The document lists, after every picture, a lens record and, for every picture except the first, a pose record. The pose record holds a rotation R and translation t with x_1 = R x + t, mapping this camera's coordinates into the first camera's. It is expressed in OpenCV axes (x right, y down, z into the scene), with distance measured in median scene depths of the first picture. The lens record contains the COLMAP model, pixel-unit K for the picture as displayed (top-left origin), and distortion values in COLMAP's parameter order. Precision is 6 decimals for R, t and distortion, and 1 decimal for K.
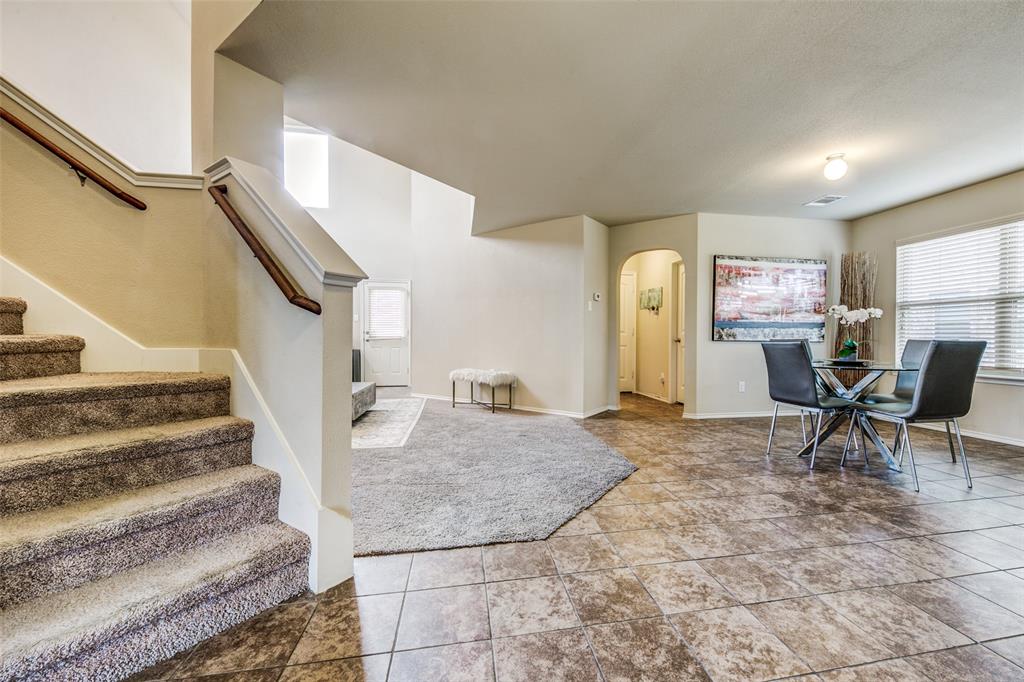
lens RADIAL K [[383.6, 0, 512.0], [0, 383.6, 341.0], [0, 0, 1]] dist [0.022129, -0.013918]
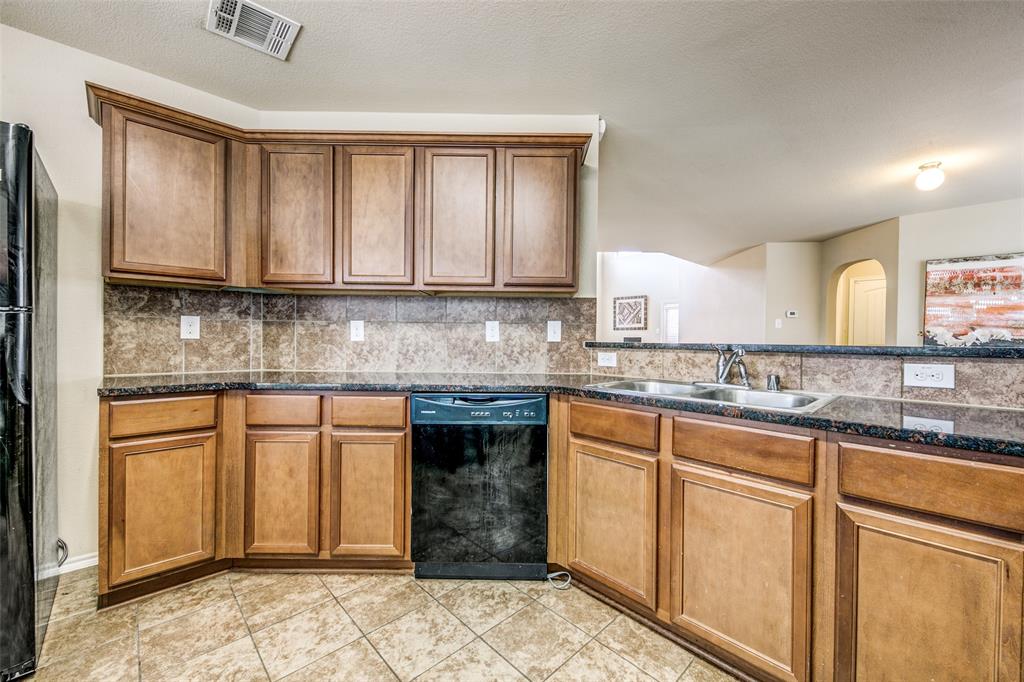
lens RADIAL K [[383.6, 0, 512.0], [0, 383.6, 341.0], [0, 0, 1]] dist [0.022129, -0.013918]
pose [[0.530272, 0.010624, -0.847761, 0.745114], [-0.020892, 0.999782, -0.000539, -0.024841], [0.847570, 0.017997, 0.530378, -0.219268]]
